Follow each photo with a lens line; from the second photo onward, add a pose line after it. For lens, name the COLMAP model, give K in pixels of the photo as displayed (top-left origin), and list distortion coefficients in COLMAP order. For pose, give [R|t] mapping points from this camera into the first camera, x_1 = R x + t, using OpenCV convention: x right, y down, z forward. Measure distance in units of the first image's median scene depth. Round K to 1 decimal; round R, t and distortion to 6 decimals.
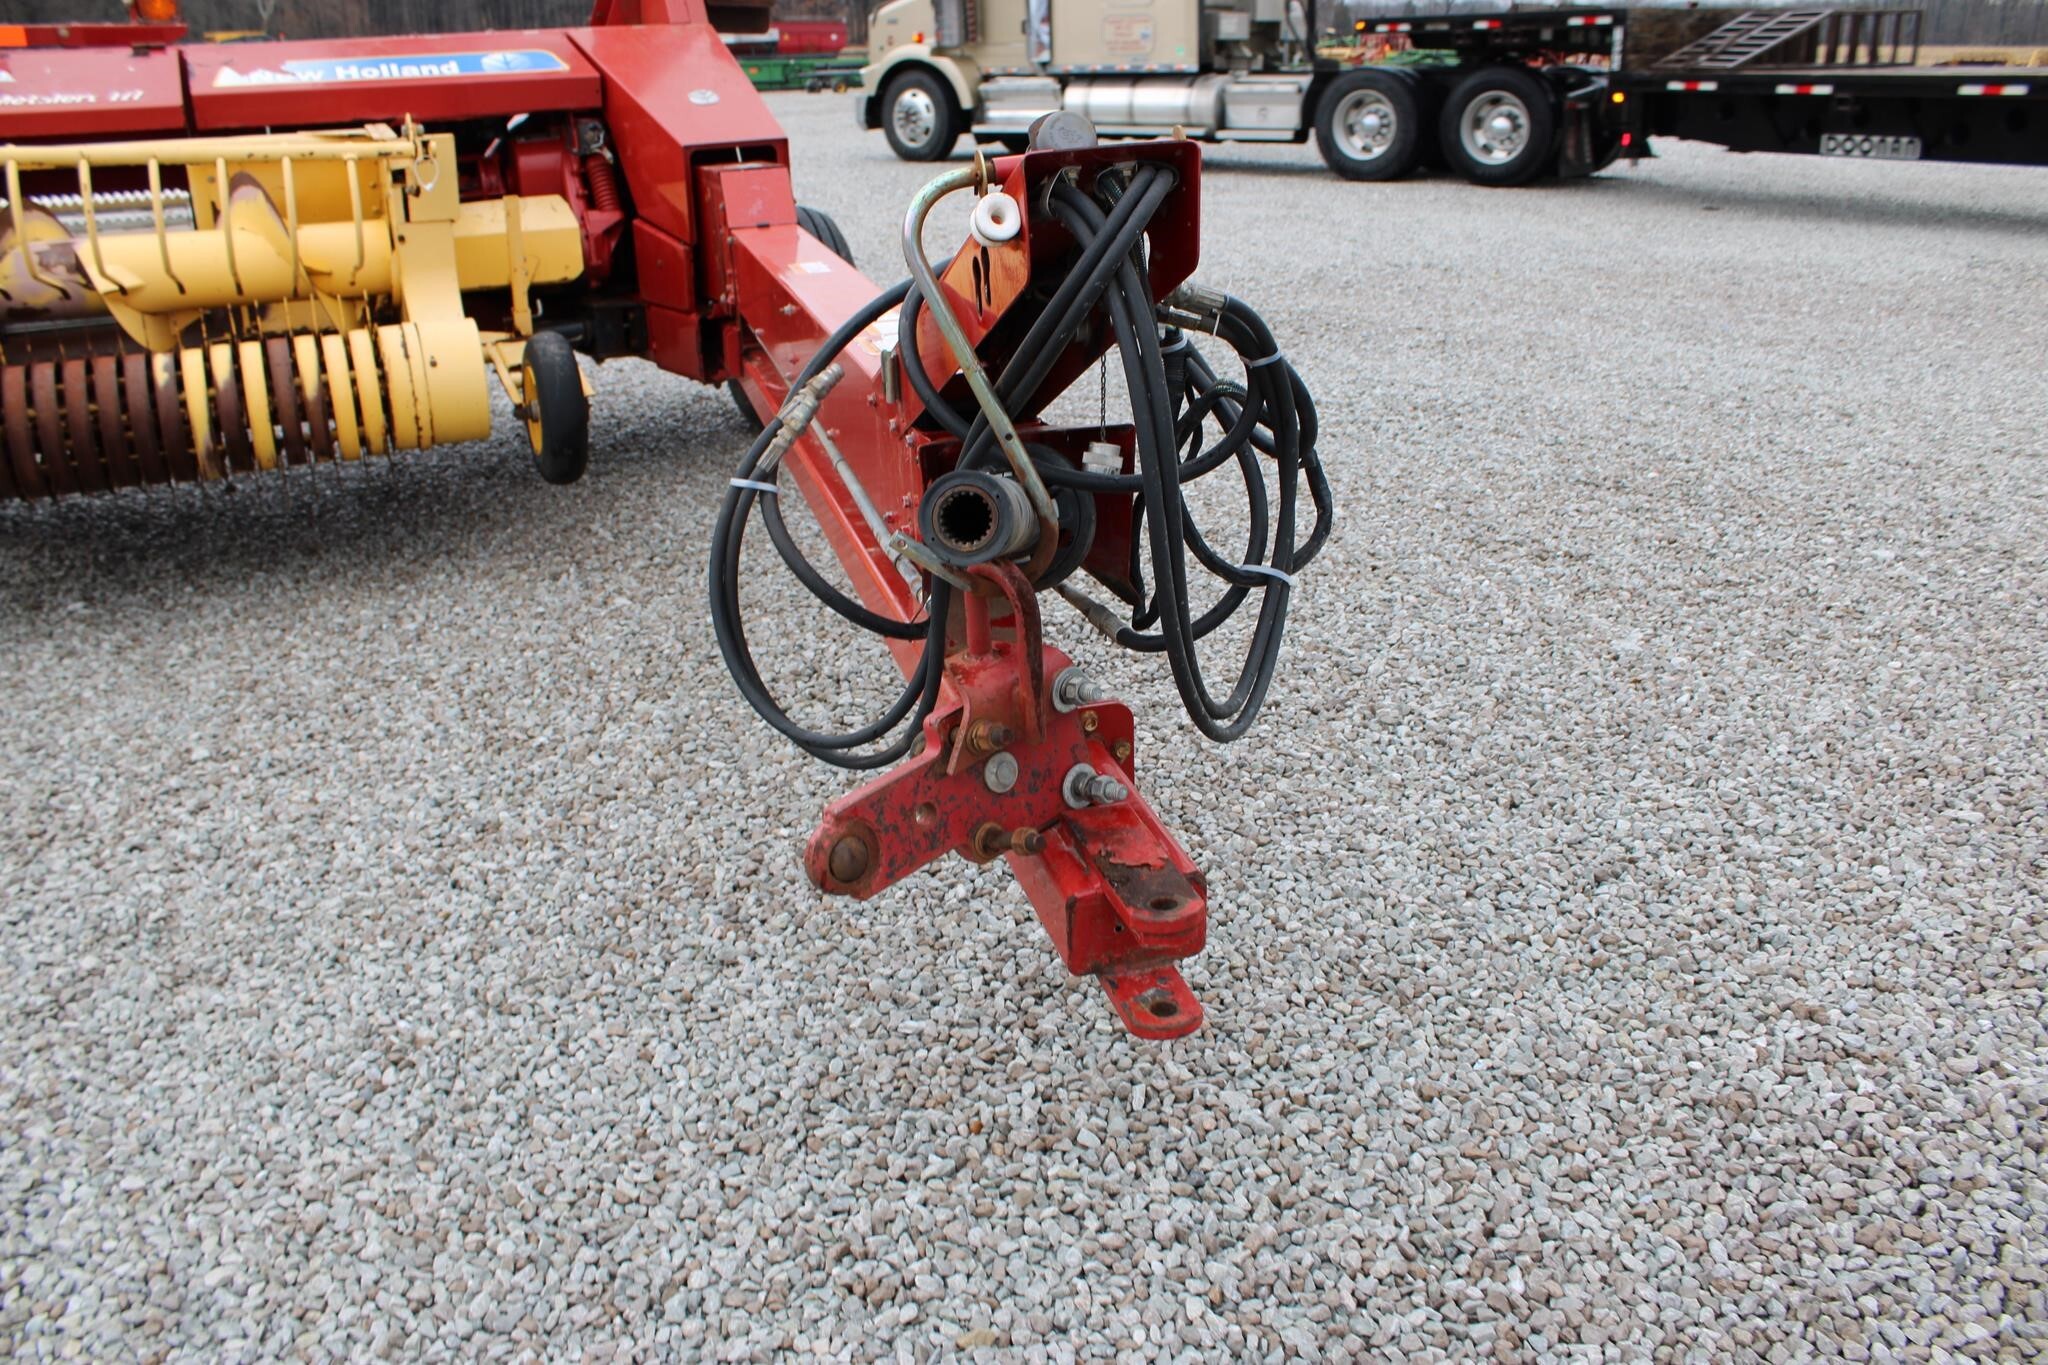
lens RADIAL K [[1707.3, 0, 1020.7], [0, 1707.3, 679.5], [0, 0, 1]] dist [-0.164248, 0.148183]
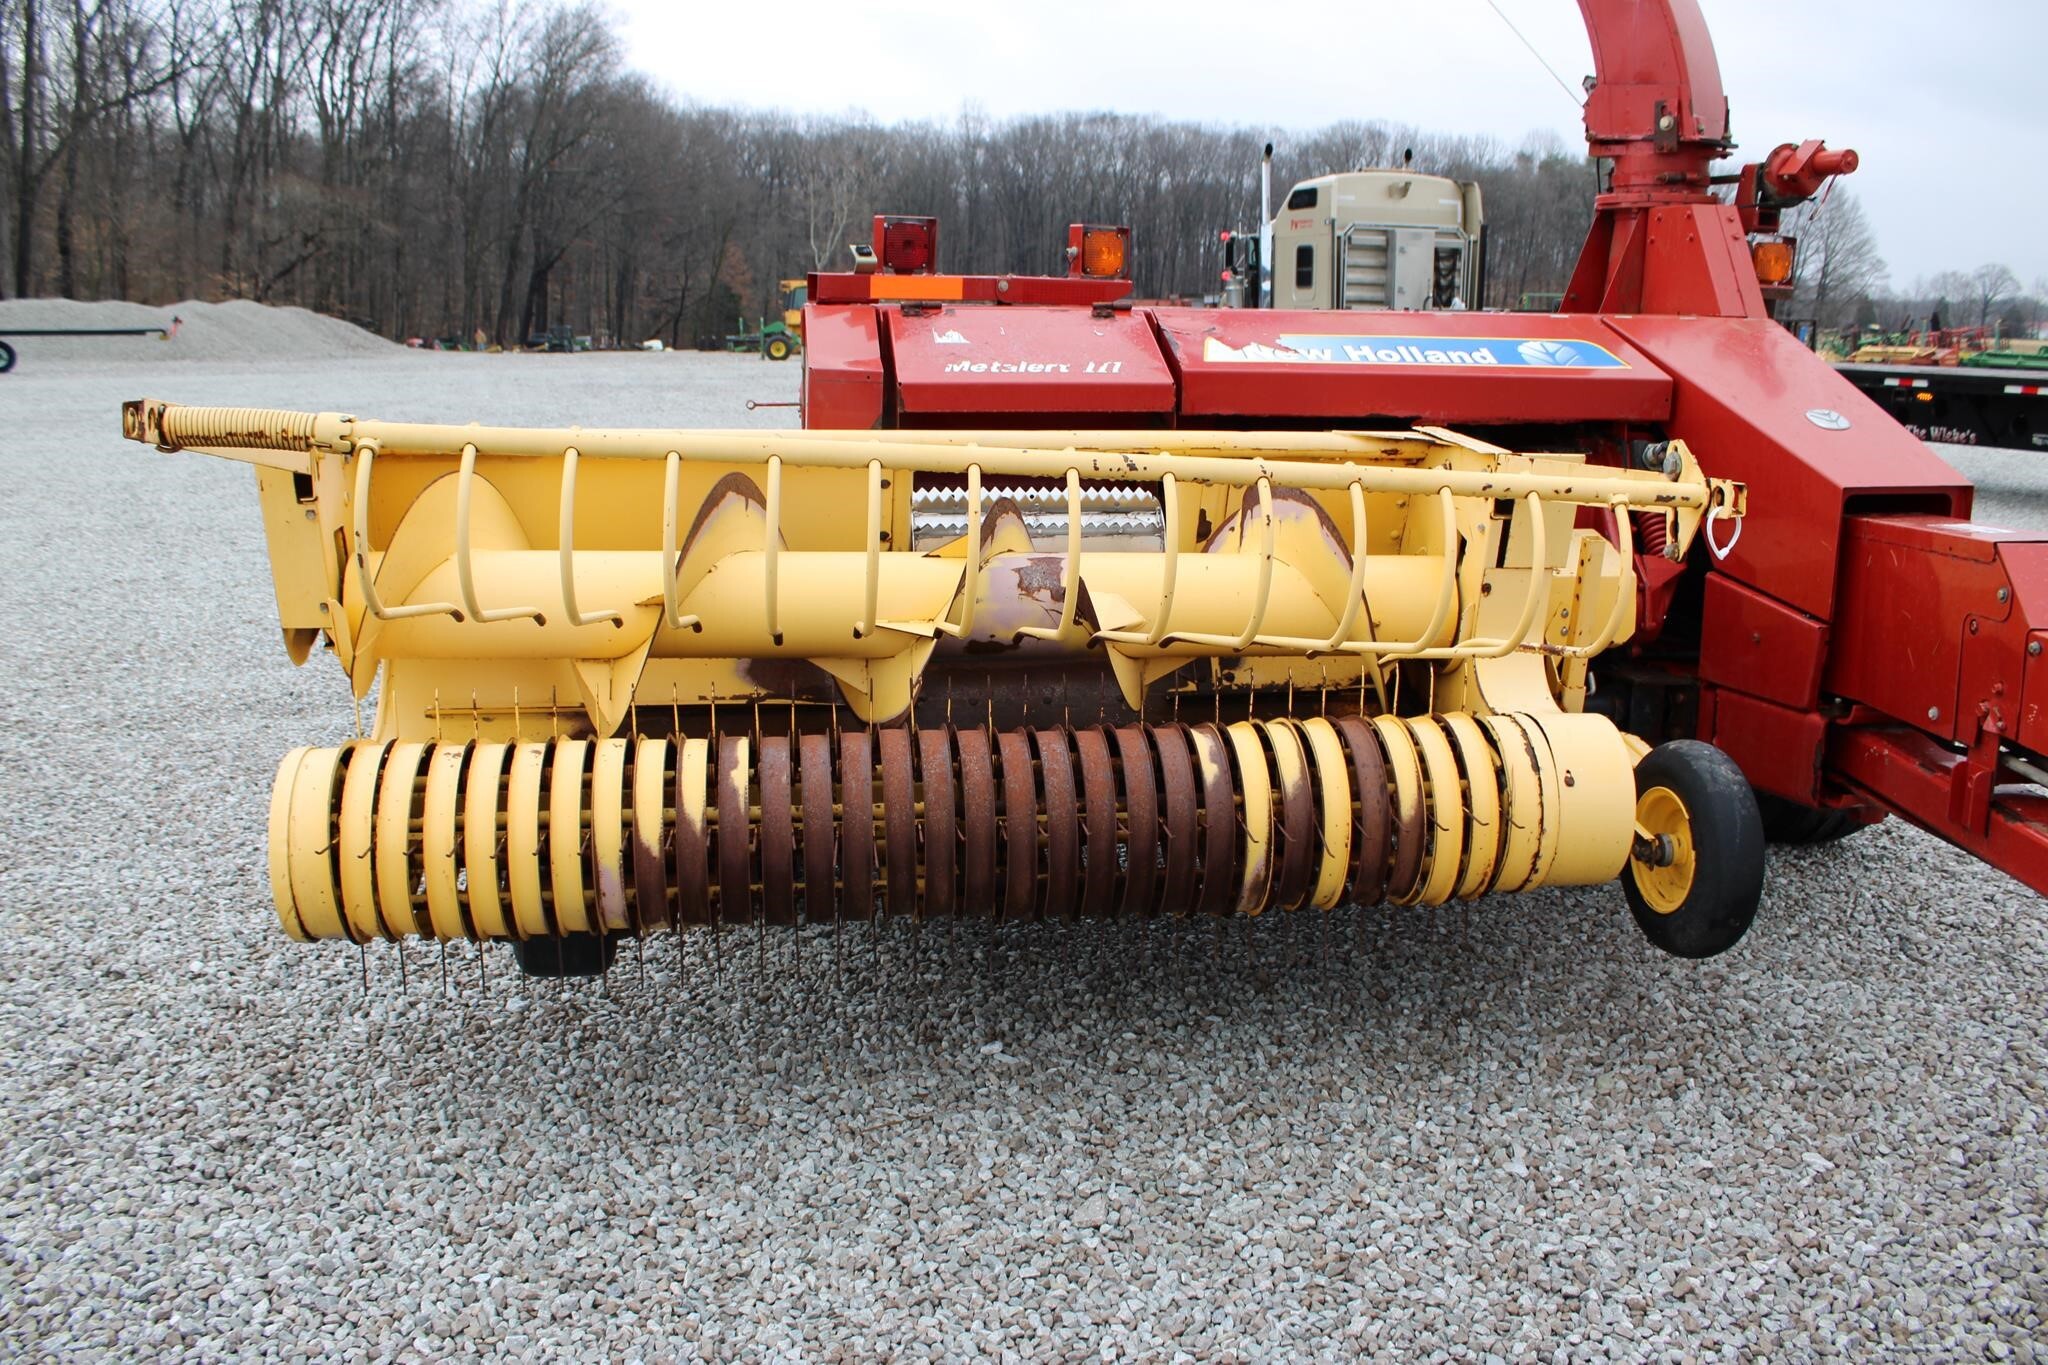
lens RADIAL K [[1707.3, 0, 1020.7], [0, 1707.3, 679.5], [0, 0, 1]] dist [-0.164248, 0.148183]
pose [[0.959498, 0.086533, -0.268097, -0.395680], [-0.126044, 0.982955, -0.133836, -0.111354], [0.251946, 0.162207, 0.954050, 0.277285]]
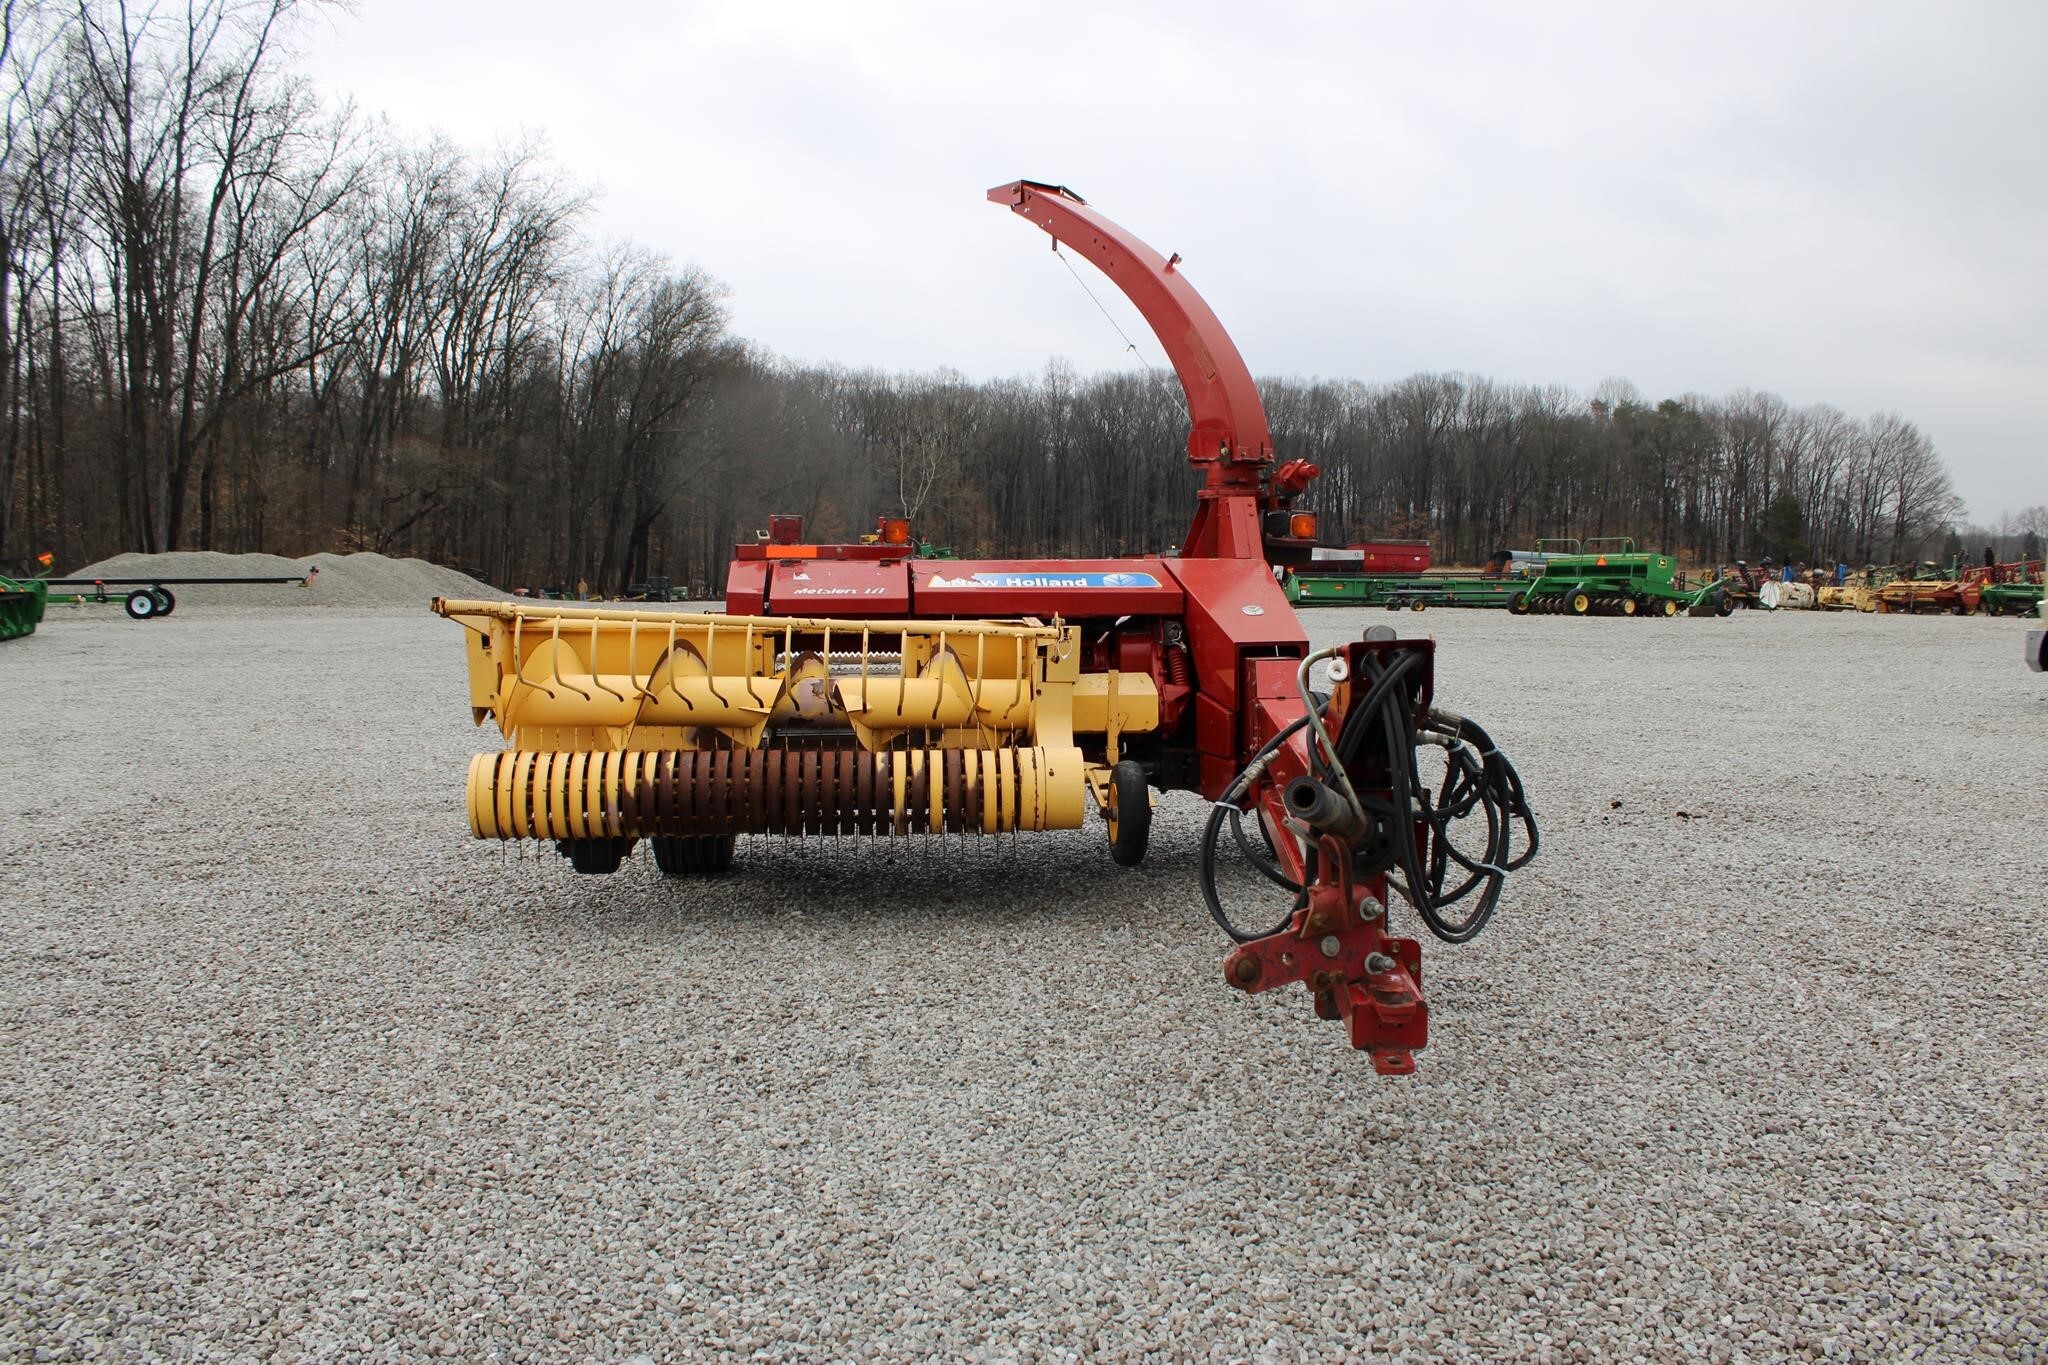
lens RADIAL K [[1707.3, 0, 1020.7], [0, 1707.3, 679.5], [0, 0, 1]] dist [-0.164248, 0.148183]
pose [[0.943263, 0.041716, -0.329416, 0.122978], [-0.135649, 0.953927, -0.267622, 0.144881], [0.303075, 0.297123, 0.905463, -0.421025]]
